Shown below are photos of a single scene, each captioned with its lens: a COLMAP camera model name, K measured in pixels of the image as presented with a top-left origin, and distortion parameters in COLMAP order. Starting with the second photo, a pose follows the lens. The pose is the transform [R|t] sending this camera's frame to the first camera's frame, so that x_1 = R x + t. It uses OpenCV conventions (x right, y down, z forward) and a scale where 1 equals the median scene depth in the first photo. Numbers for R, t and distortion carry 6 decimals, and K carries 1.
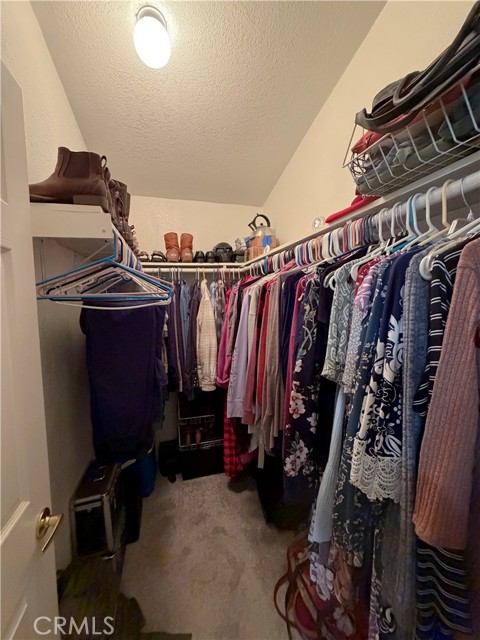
lens RADIAL K [[255.8, 0, 240.5], [0, 255.8, 319.5], [0, 0, 1]] dist [0.000397, 0.001158]
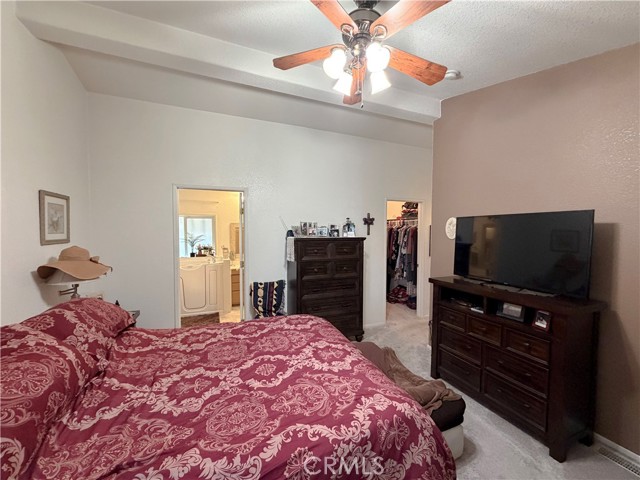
lens RADIAL K [[255.8, 0, 318.8], [0, 255.8, 239.2], [0, 0, 1]] dist [0.000397, 0.001158]
pose [[0.994106, 0.011494, 0.107799, -1.375876], [-0.006300, 0.998808, -0.048406, 0.234993], [-0.108226, 0.047441, 0.992994, -3.060048]]
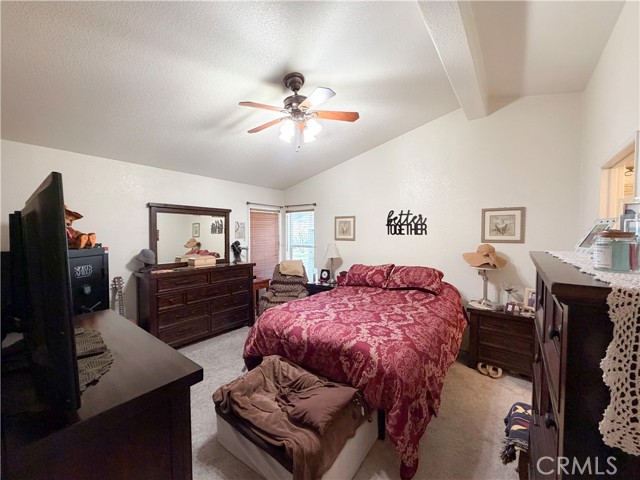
lens RADIAL K [[255.8, 0, 317.3], [0, 255.8, 240.3], [0, 0, 1]] dist [0.000397, 0.001158]
pose [[-0.812572, 0.027562, -0.582209, -0.171170], [-0.039308, 0.994016, 0.101918, 0.009916], [0.581534, 0.105701, -0.806626, -0.480047]]
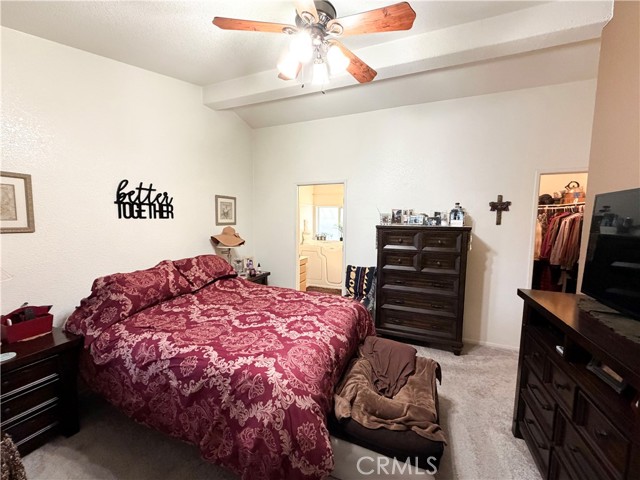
lens RADIAL K [[255.8, 0, 318.2], [0, 255.8, 240.4], [0, 0, 1]] dist [0.000397, 0.001158]
pose [[0.779643, 0.070876, -0.622200, -0.315184], [-0.068141, 0.997277, 0.028218, 0.217069], [0.622505, 0.020398, 0.782350, -2.868580]]
